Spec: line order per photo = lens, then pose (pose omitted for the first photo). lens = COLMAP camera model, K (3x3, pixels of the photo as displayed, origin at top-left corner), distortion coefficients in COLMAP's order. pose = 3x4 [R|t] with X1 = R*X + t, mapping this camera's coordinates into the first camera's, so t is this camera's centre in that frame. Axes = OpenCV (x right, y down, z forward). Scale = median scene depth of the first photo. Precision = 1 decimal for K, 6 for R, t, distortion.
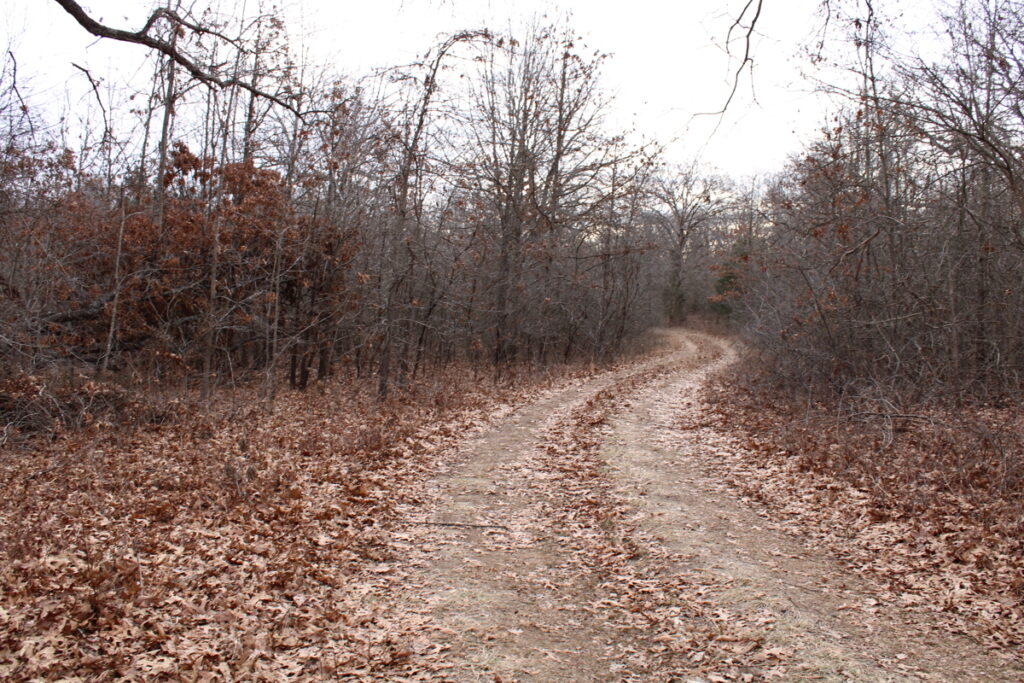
lens RADIAL K [[977.1, 0, 512.0], [0, 977.1, 341.5], [0, 0, 1]] dist [-0.173773, 0.238258]
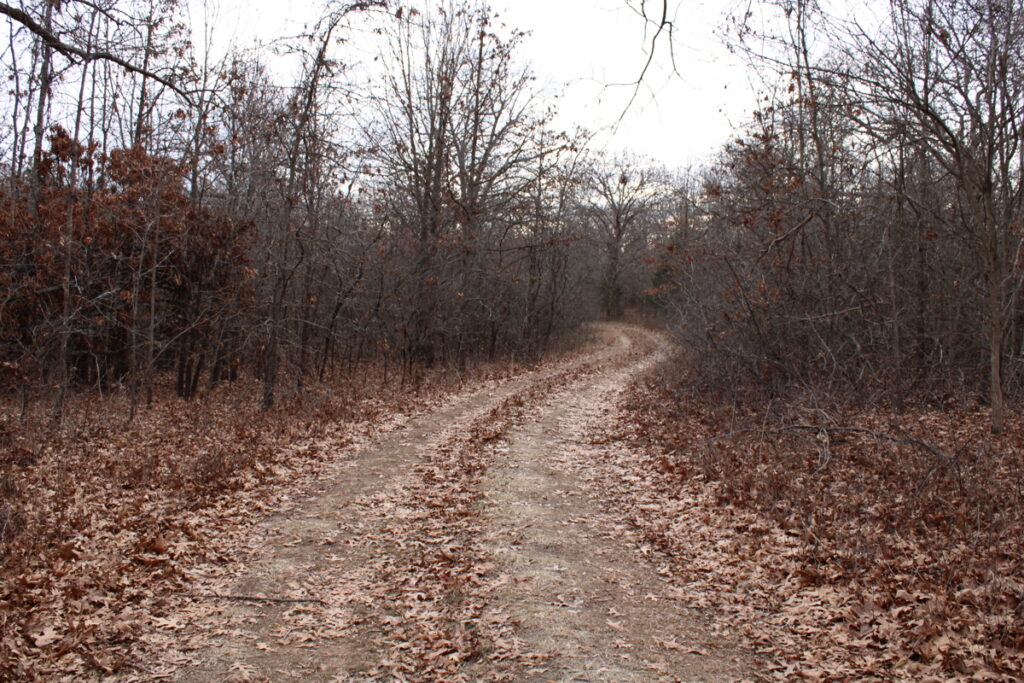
lens RADIAL K [[977.1, 0, 512.0], [0, 977.1, 341.5], [0, 0, 1]] dist [-0.173773, 0.238258]
pose [[0.998188, -0.010217, 0.059307, 0.064938], [0.009885, 0.999934, 0.005892, -0.008936], [-0.059363, -0.005295, 0.998222, 0.159425]]
